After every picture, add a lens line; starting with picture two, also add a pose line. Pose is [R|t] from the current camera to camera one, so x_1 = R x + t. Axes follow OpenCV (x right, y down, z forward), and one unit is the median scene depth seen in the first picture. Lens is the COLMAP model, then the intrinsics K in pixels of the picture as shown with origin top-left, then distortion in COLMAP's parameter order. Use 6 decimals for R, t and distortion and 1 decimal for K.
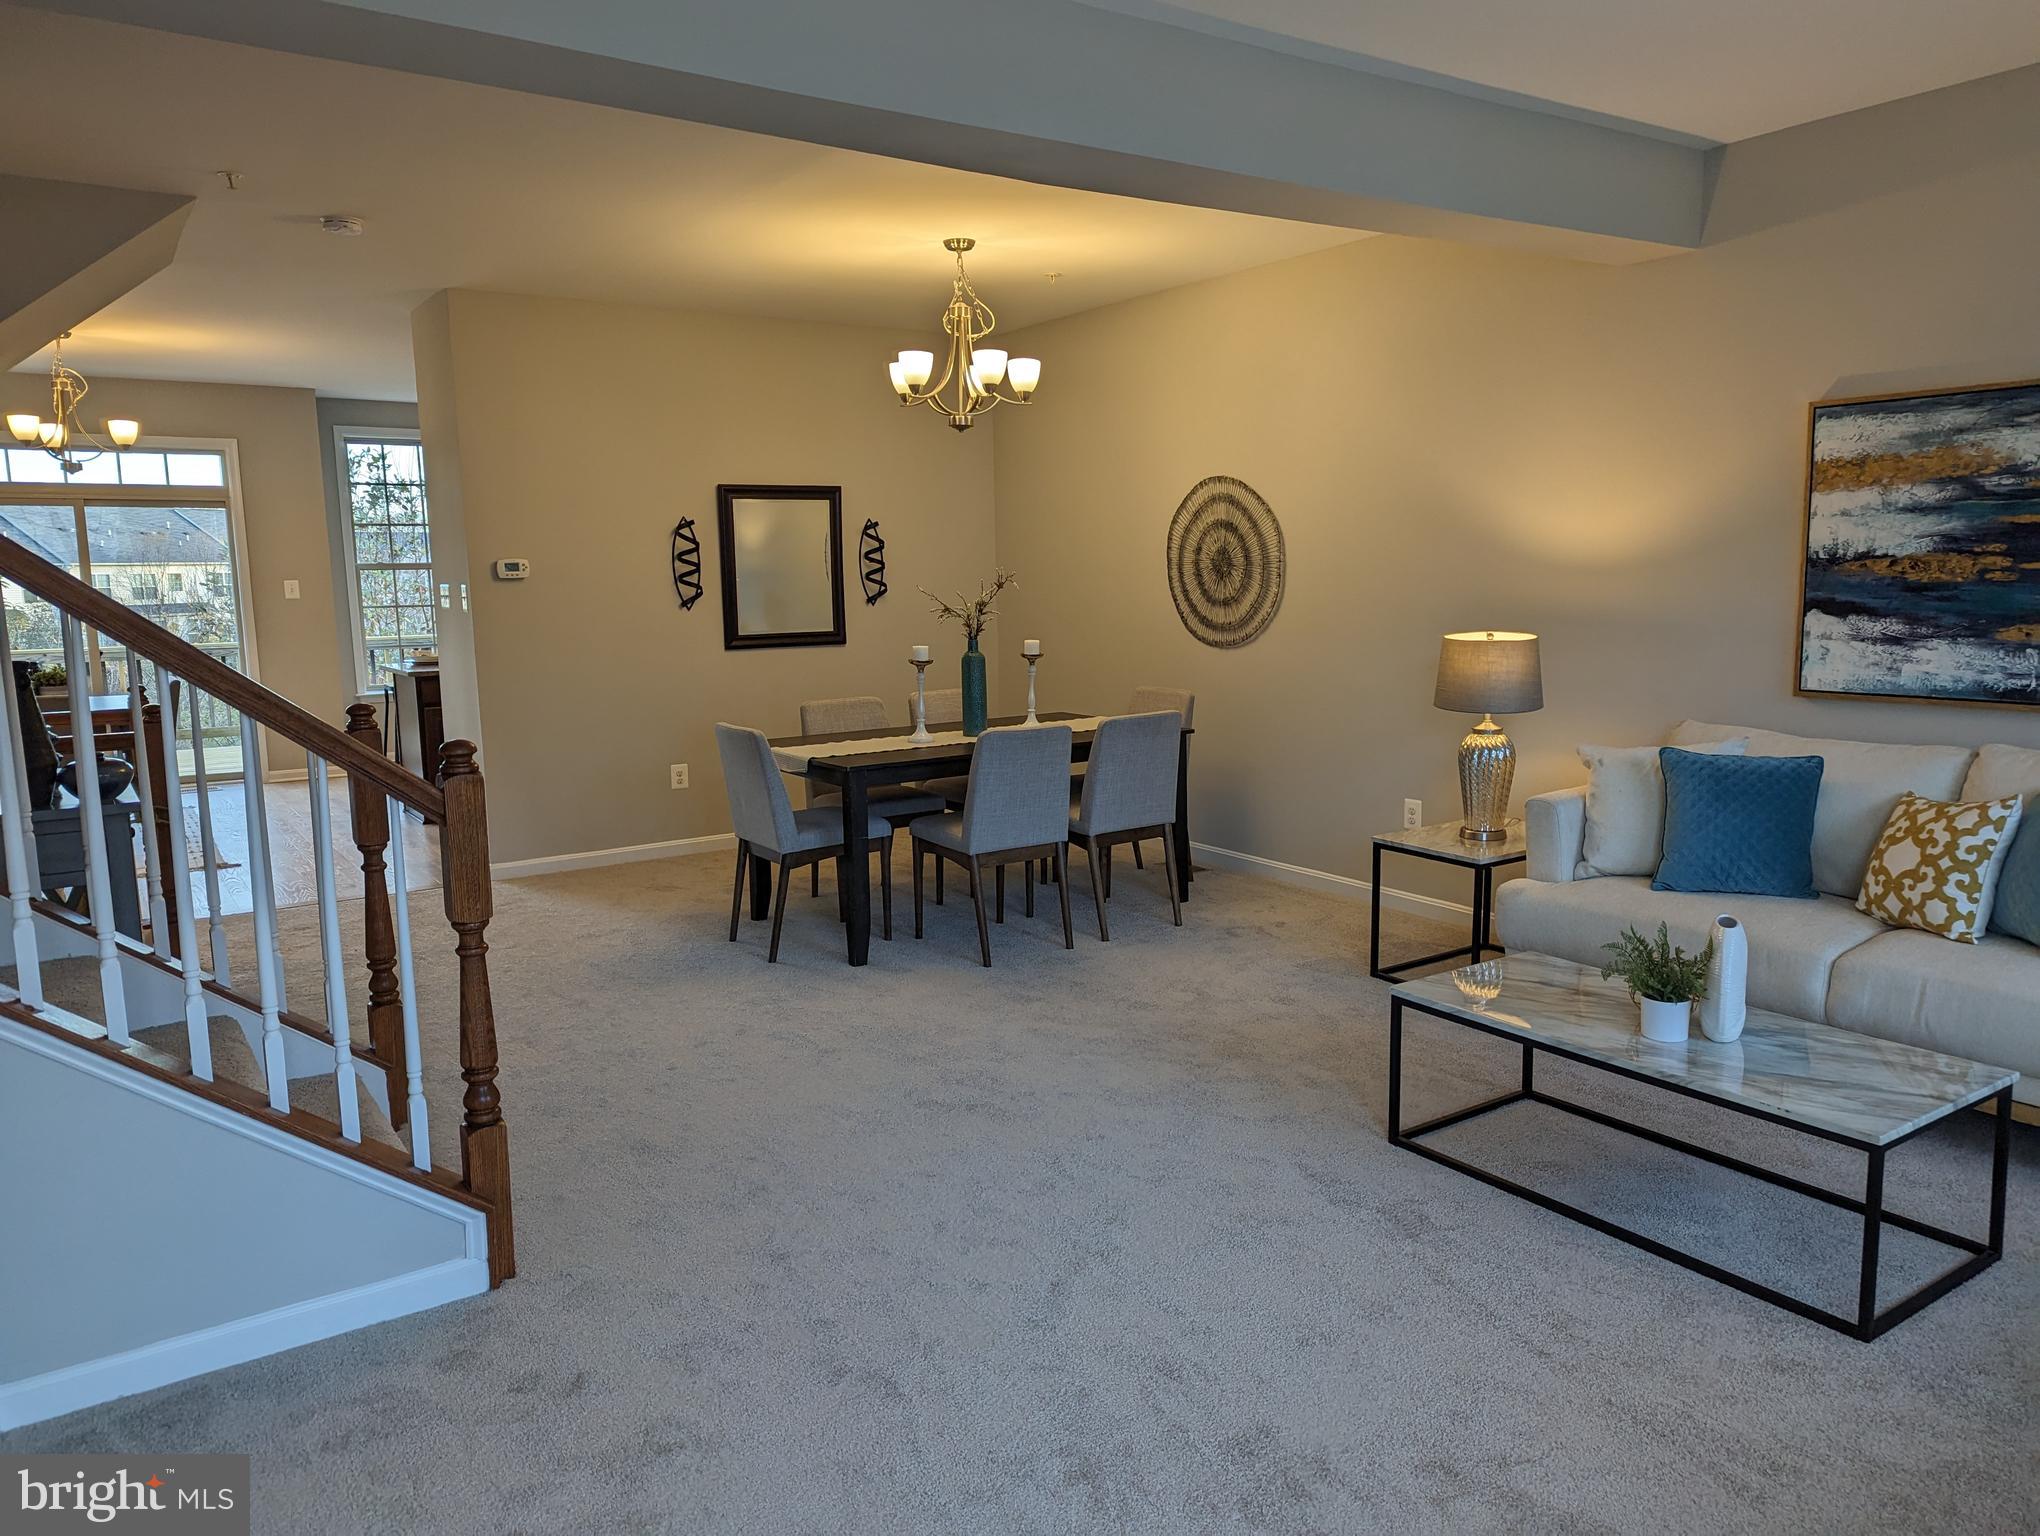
lens RADIAL K [[1431.5, 0, 1018.3], [0, 1431.5, 767.5], [0, 0, 1]] dist [0.062551, -0.062835]
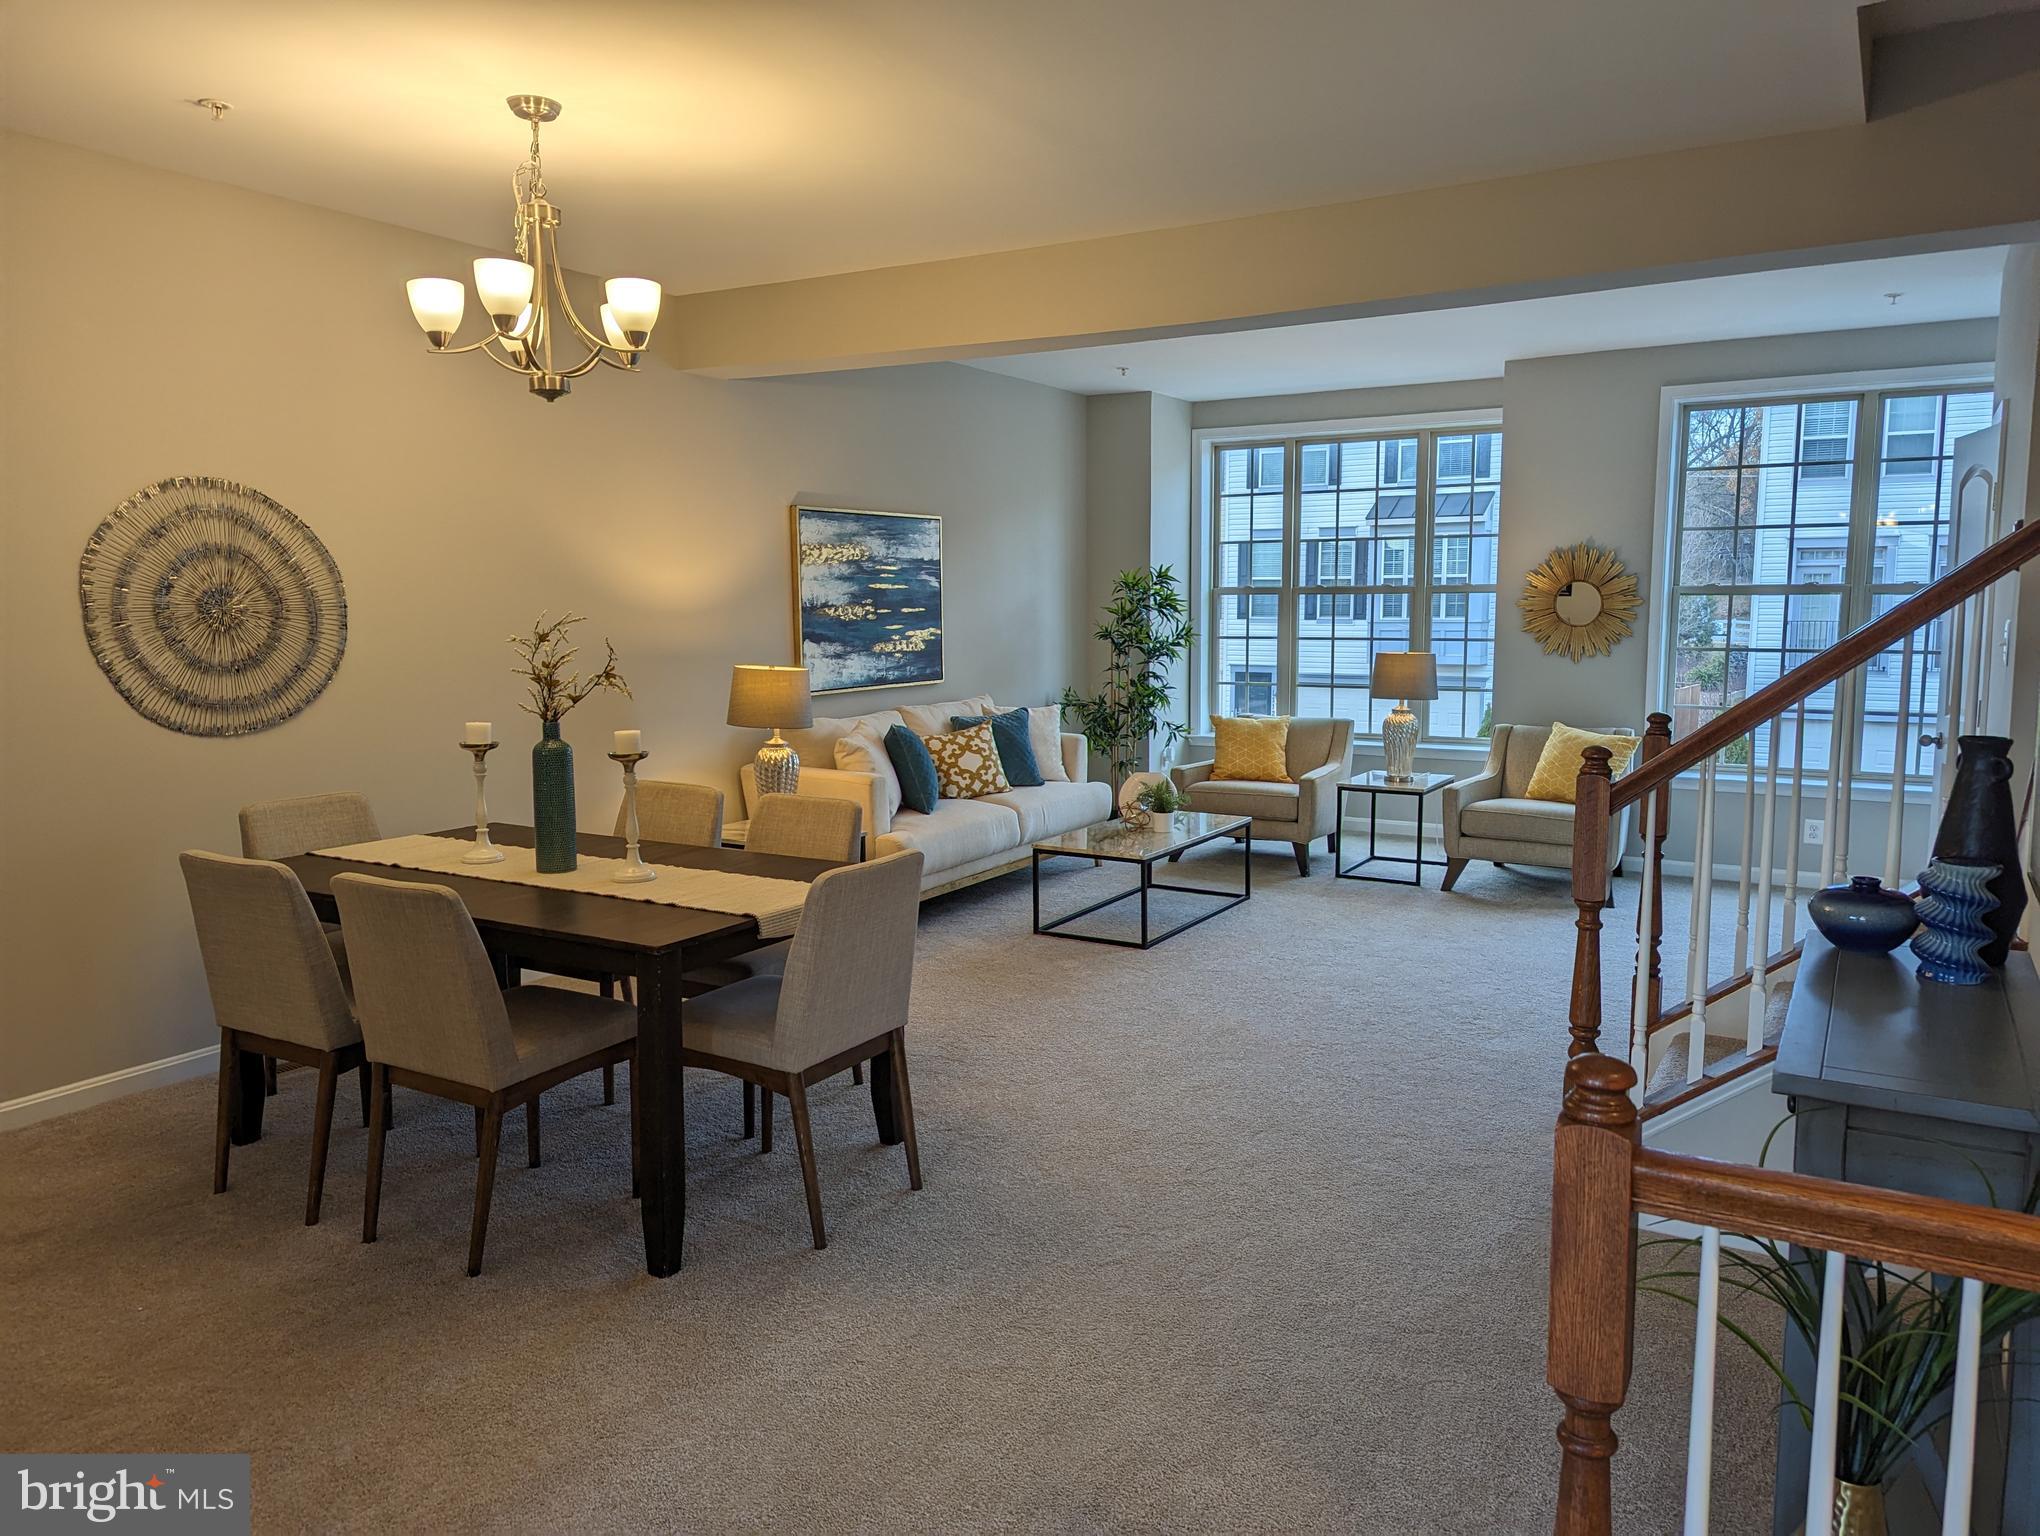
lens RADIAL K [[1431.5, 0, 1029.6], [0, 1431.5, 768.5], [0, 0, 1]] dist [0.062551, -0.062835]
pose [[-0.427186, -0.090659, 0.899607, -0.993515], [0.140189, 0.976287, 0.164956, -0.203424], [-0.893230, 0.196582, -0.404347, 1.504630]]
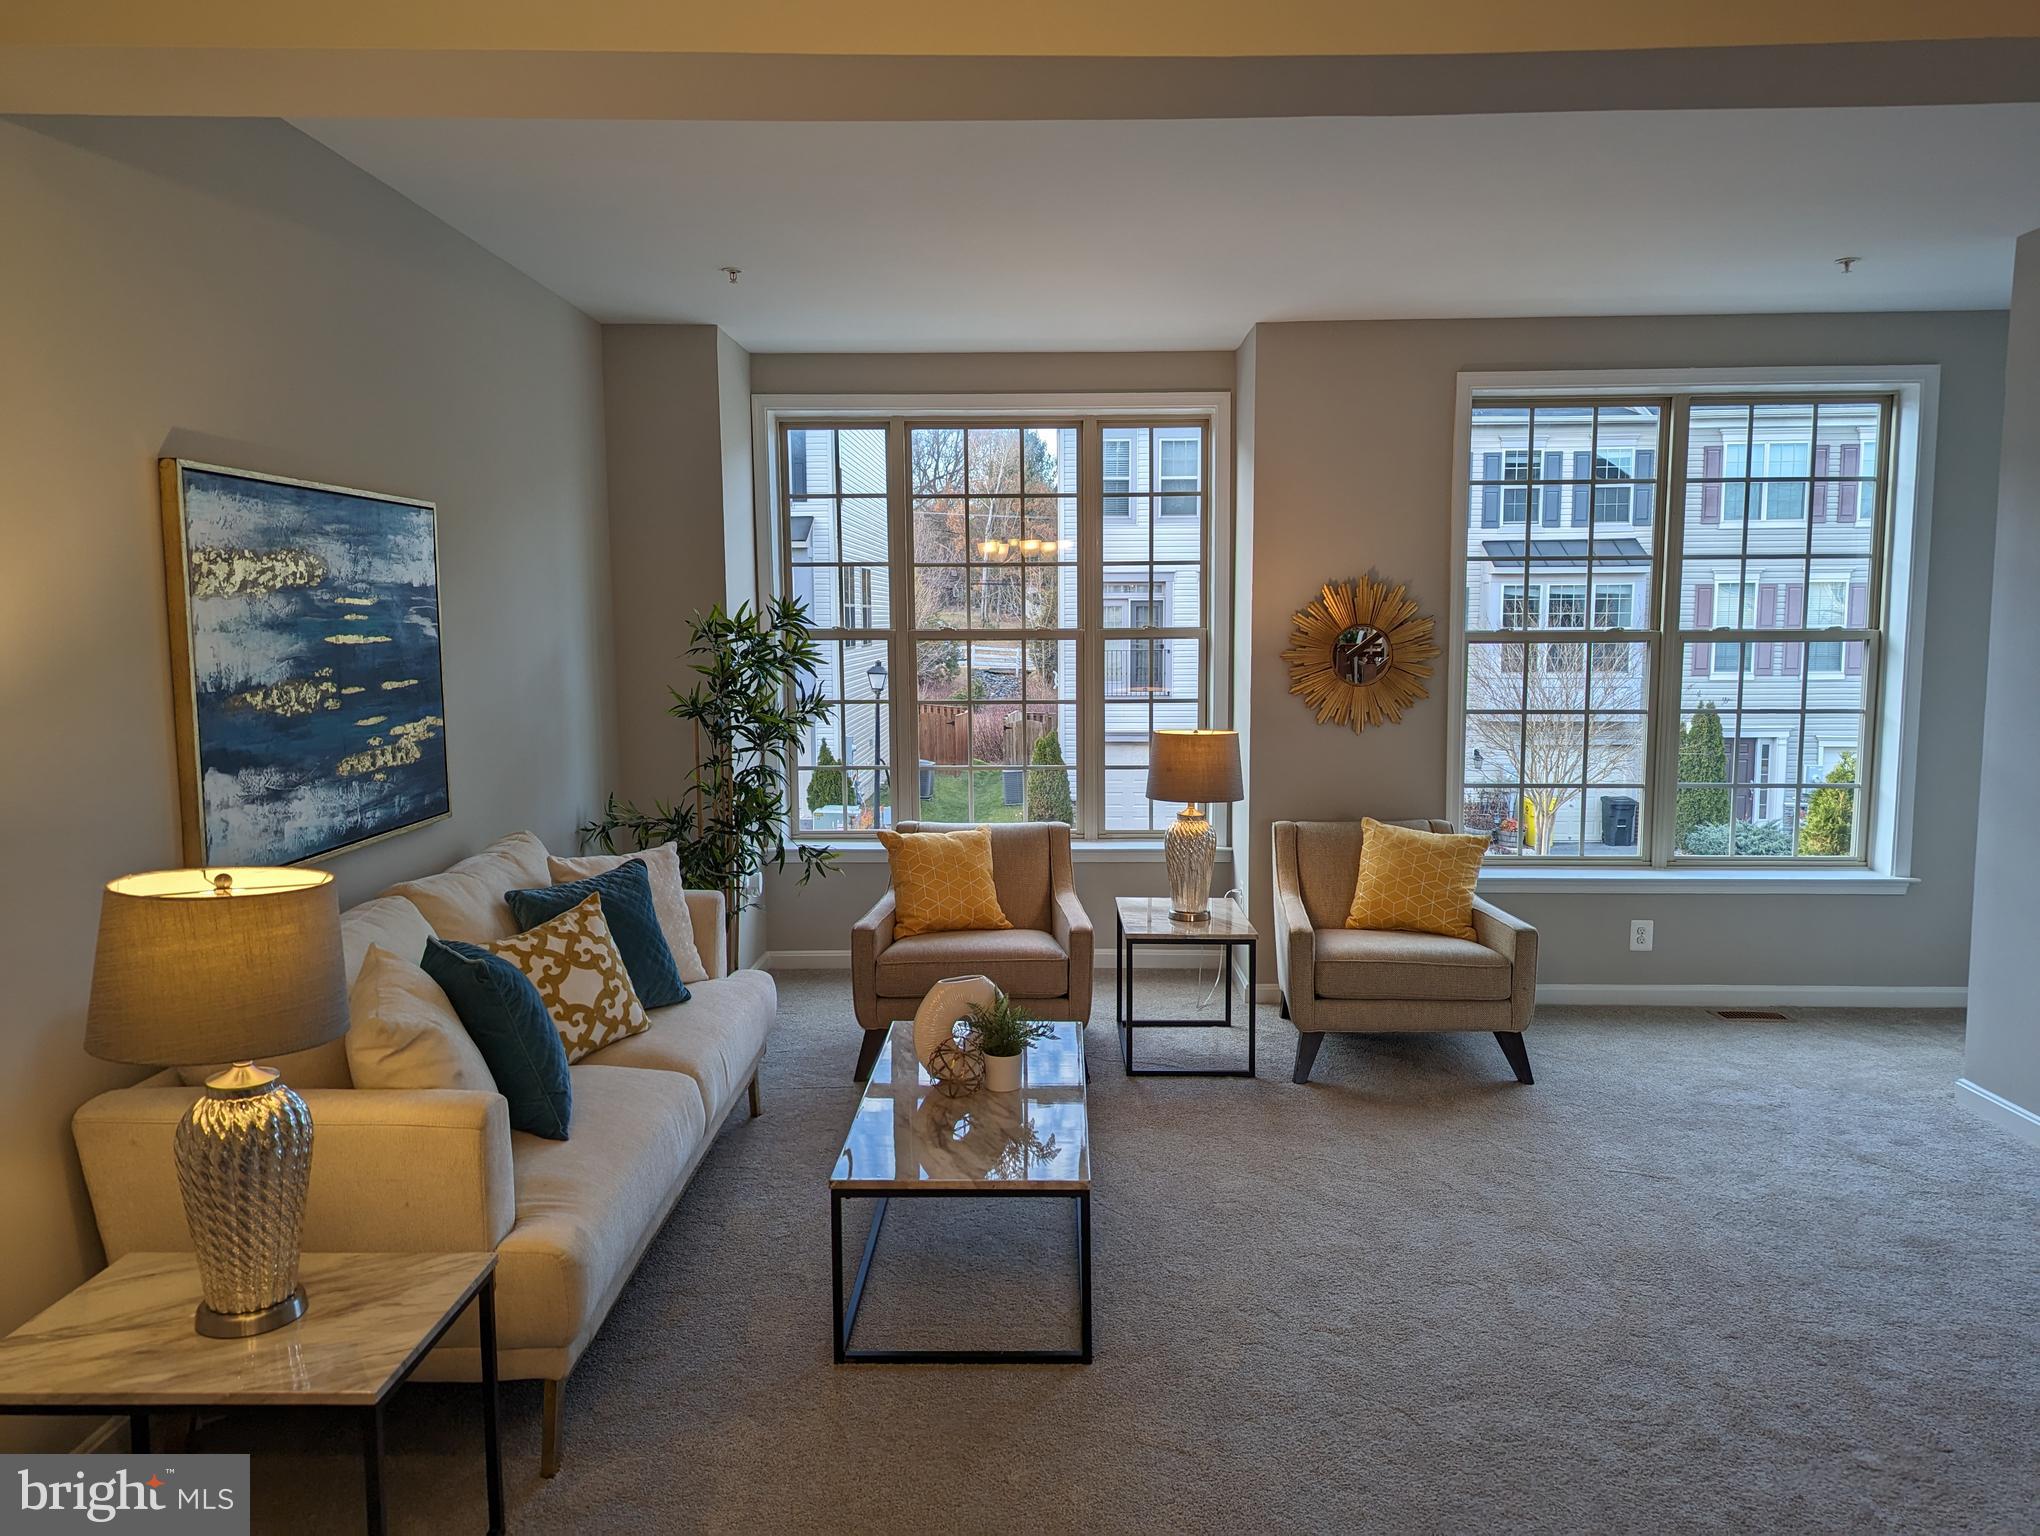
lens RADIAL K [[1431.5, 0, 1033.0], [0, 1431.5, 760.2], [0, 0, 1]] dist [0.062551, -0.062835]
pose [[-0.823033, -0.036030, 0.566850, -0.154283], [0.099779, 0.973295, 0.206737, -0.223914], [-0.559161, 0.226711, -0.797459, 1.386759]]
